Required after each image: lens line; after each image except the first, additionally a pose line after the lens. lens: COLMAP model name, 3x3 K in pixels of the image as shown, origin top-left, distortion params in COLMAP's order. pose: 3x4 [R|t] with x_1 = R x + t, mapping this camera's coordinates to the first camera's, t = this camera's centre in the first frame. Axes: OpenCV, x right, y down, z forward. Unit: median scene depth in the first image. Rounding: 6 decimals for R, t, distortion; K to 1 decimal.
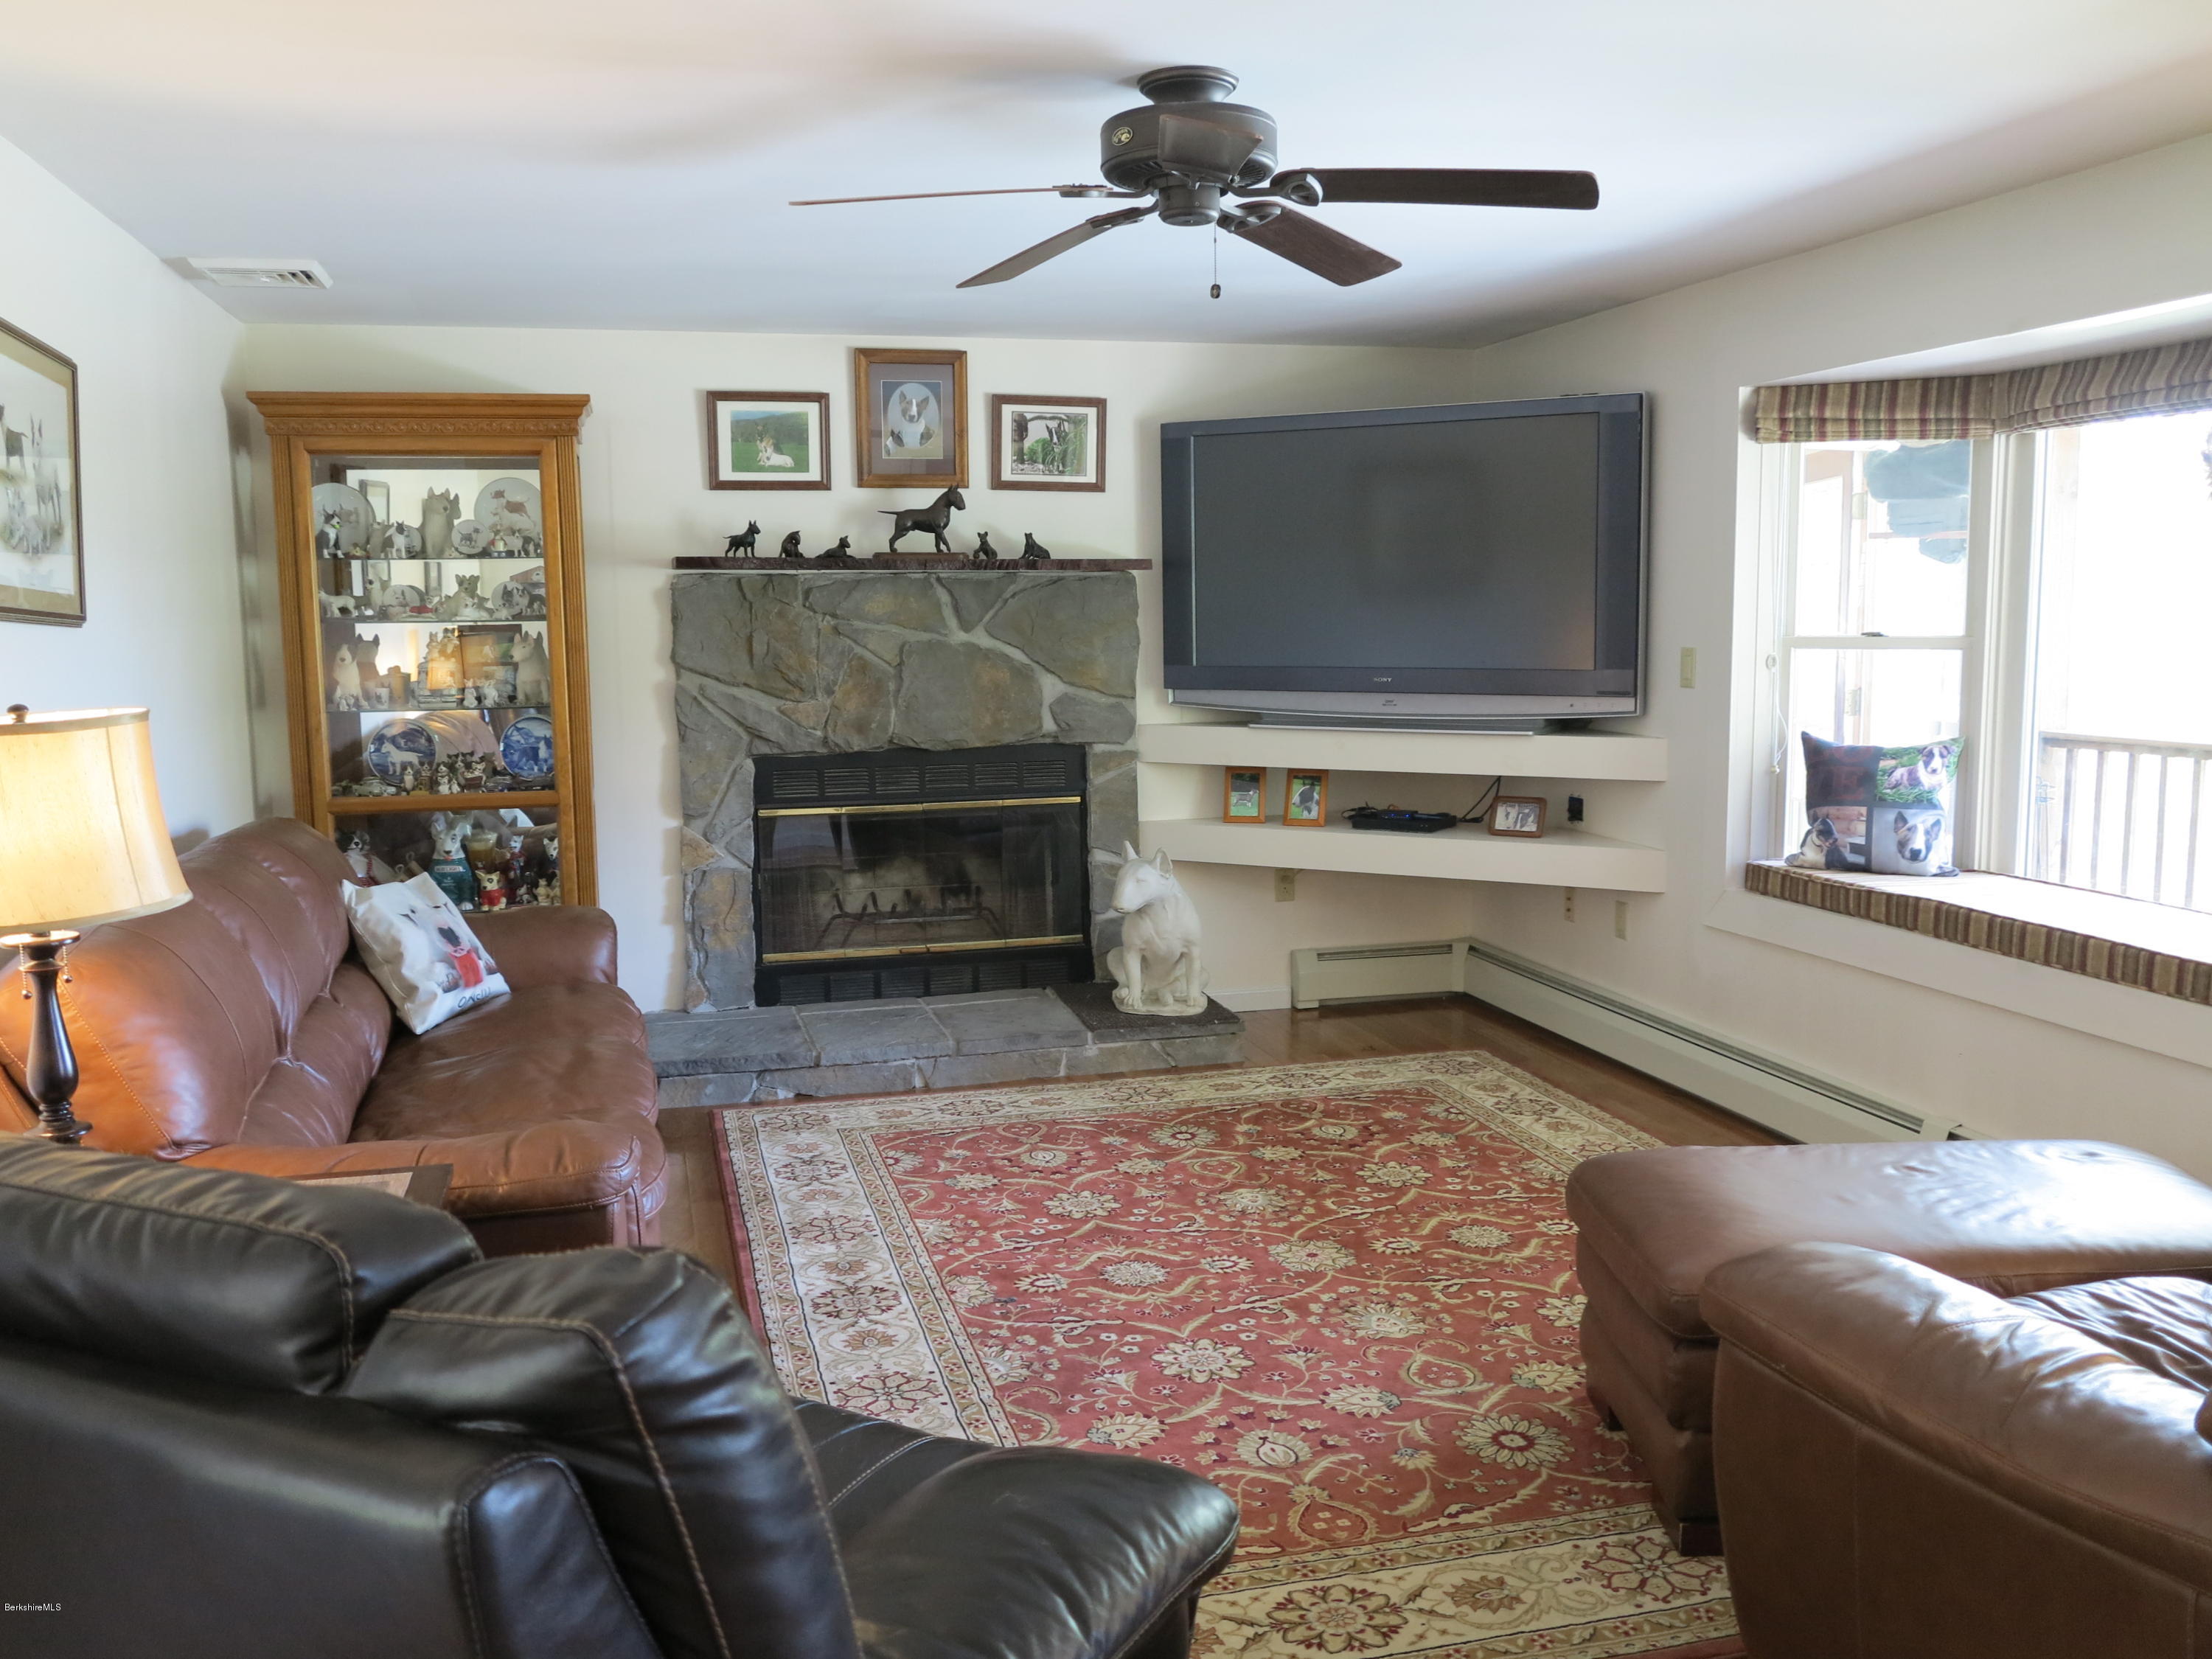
lens RADIAL K [[1819.0, 0, 1106.0], [0, 1819.0, 829.5], [0, 0, 1]] dist [-0.037227, 0.004818]
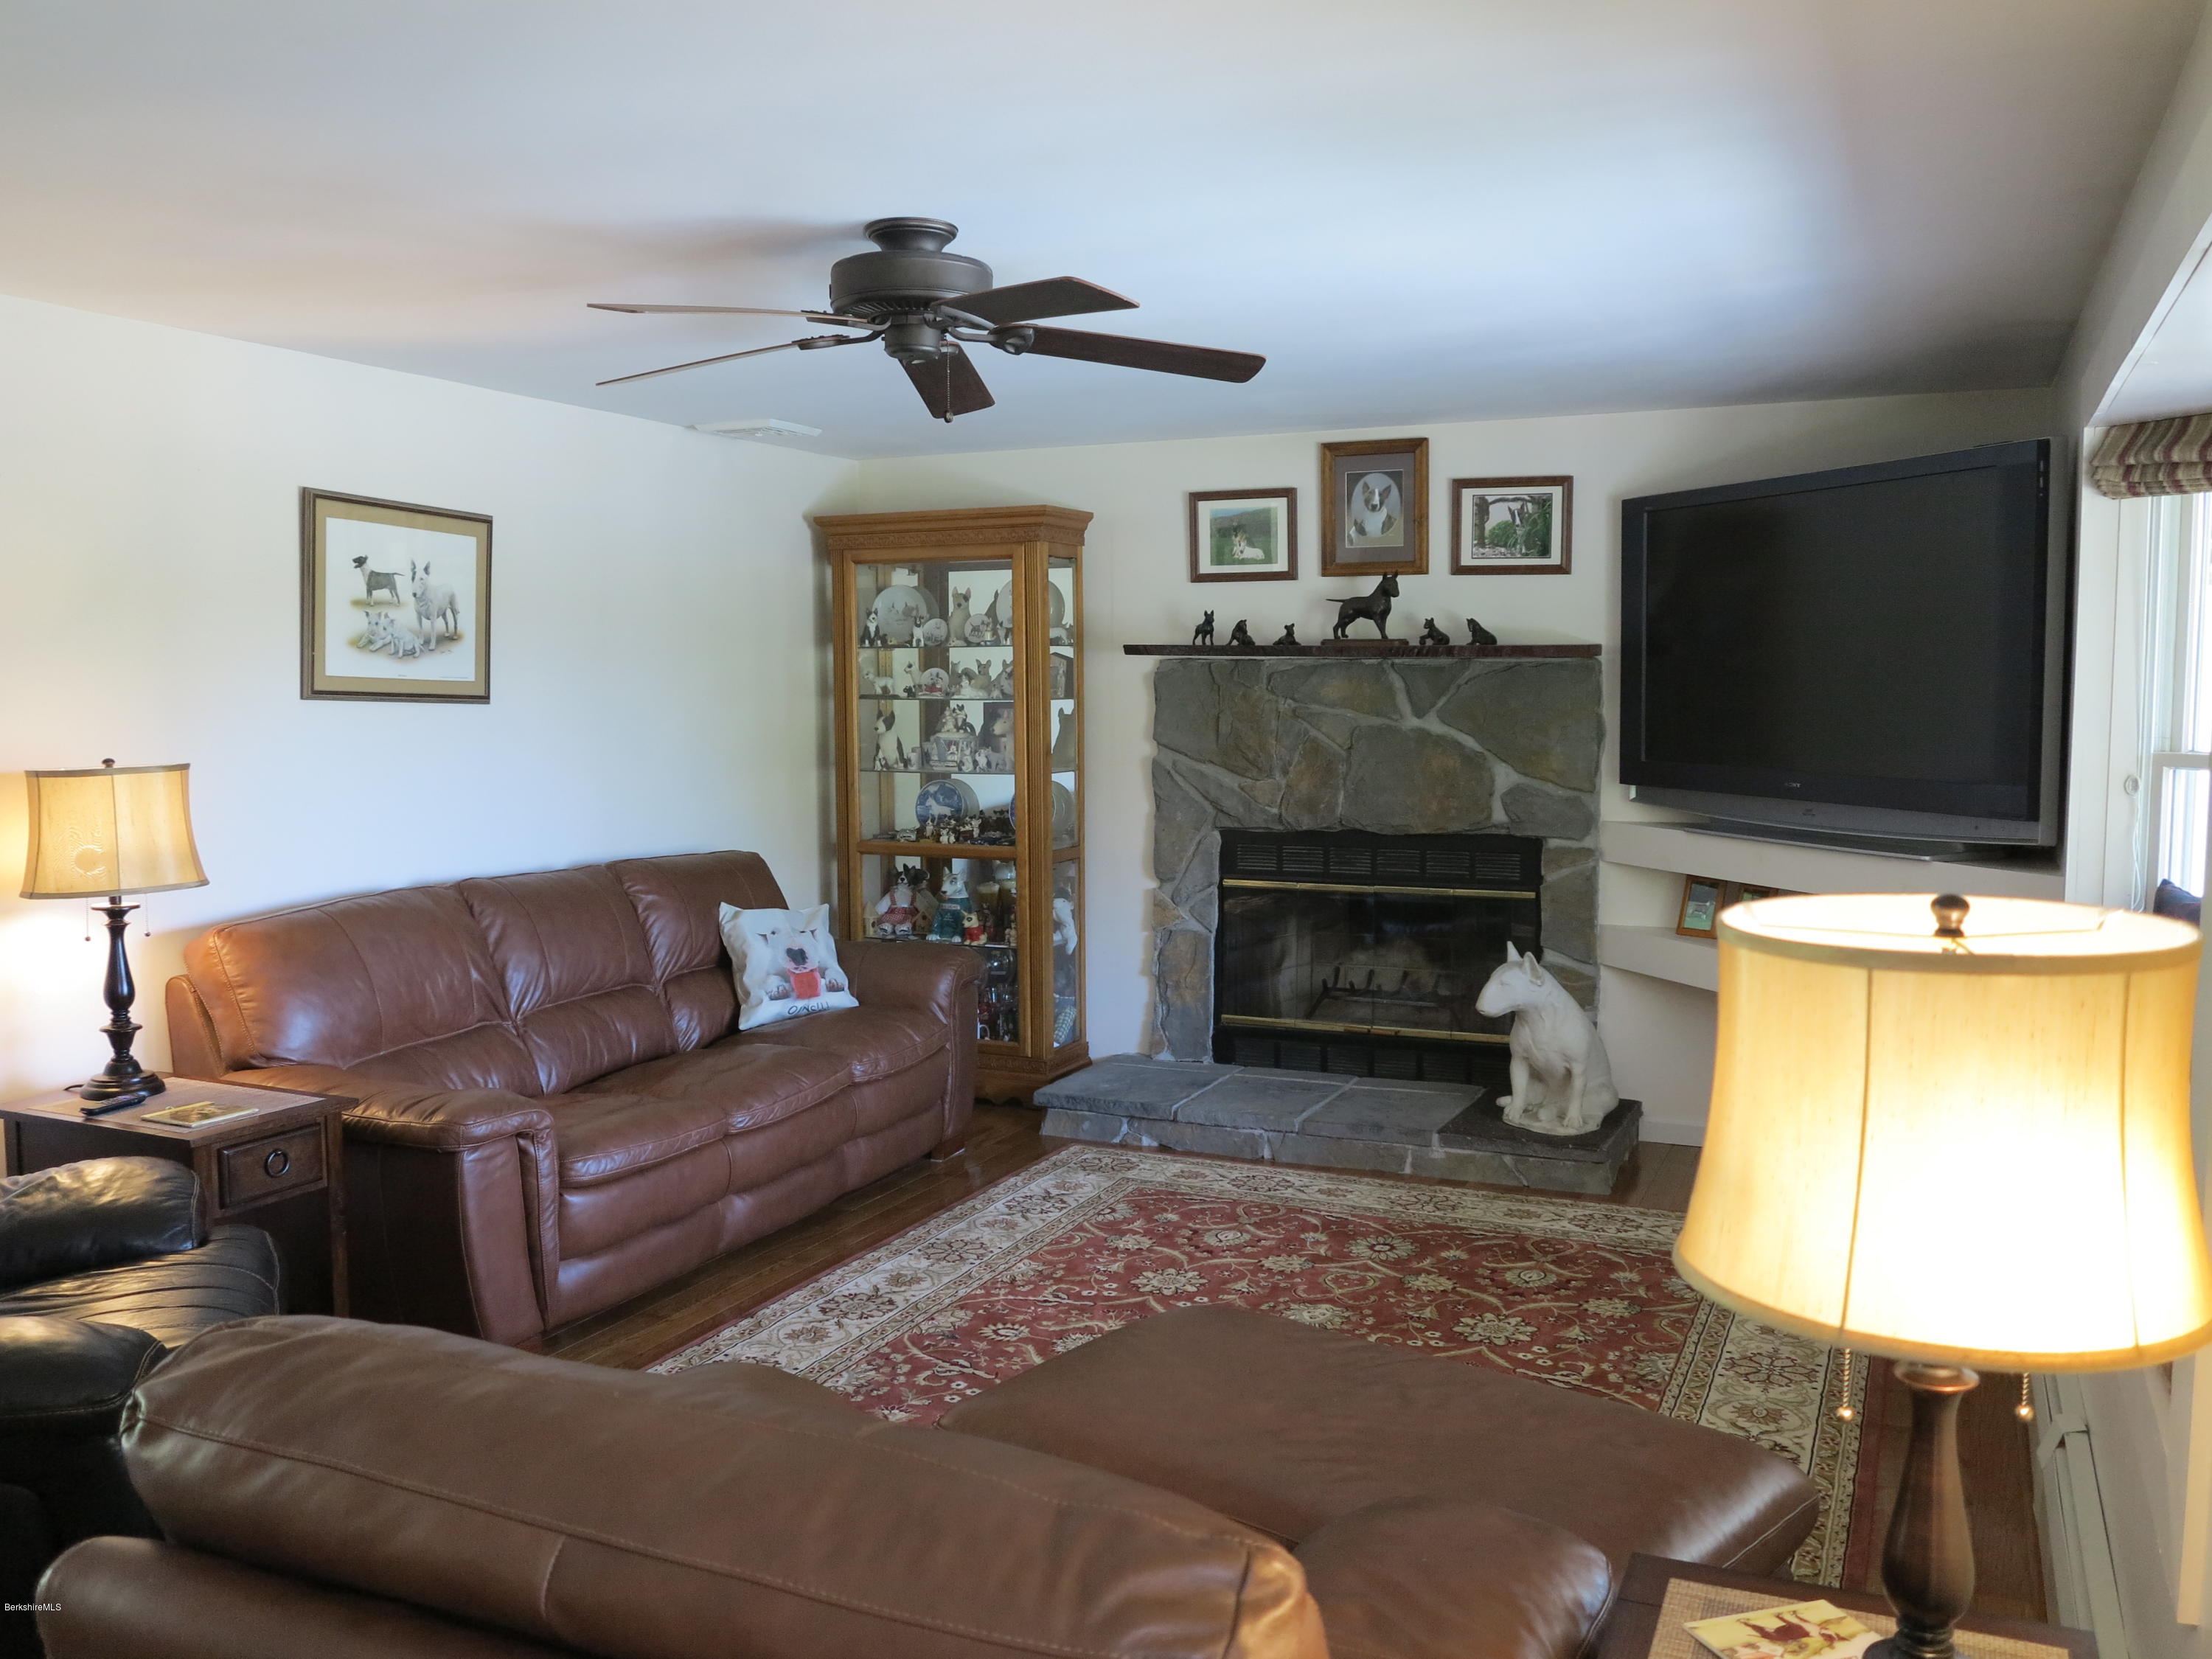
lens RADIAL K [[1819.0, 0, 1106.0], [0, 1819.0, 829.5], [0, 0, 1]] dist [-0.037227, 0.004818]
pose [[0.772256, 0.061962, -0.632283, 0.439361], [-0.083978, 0.996455, -0.004919, -0.029247], [0.629737, 0.056896, 0.774722, 0.127596]]
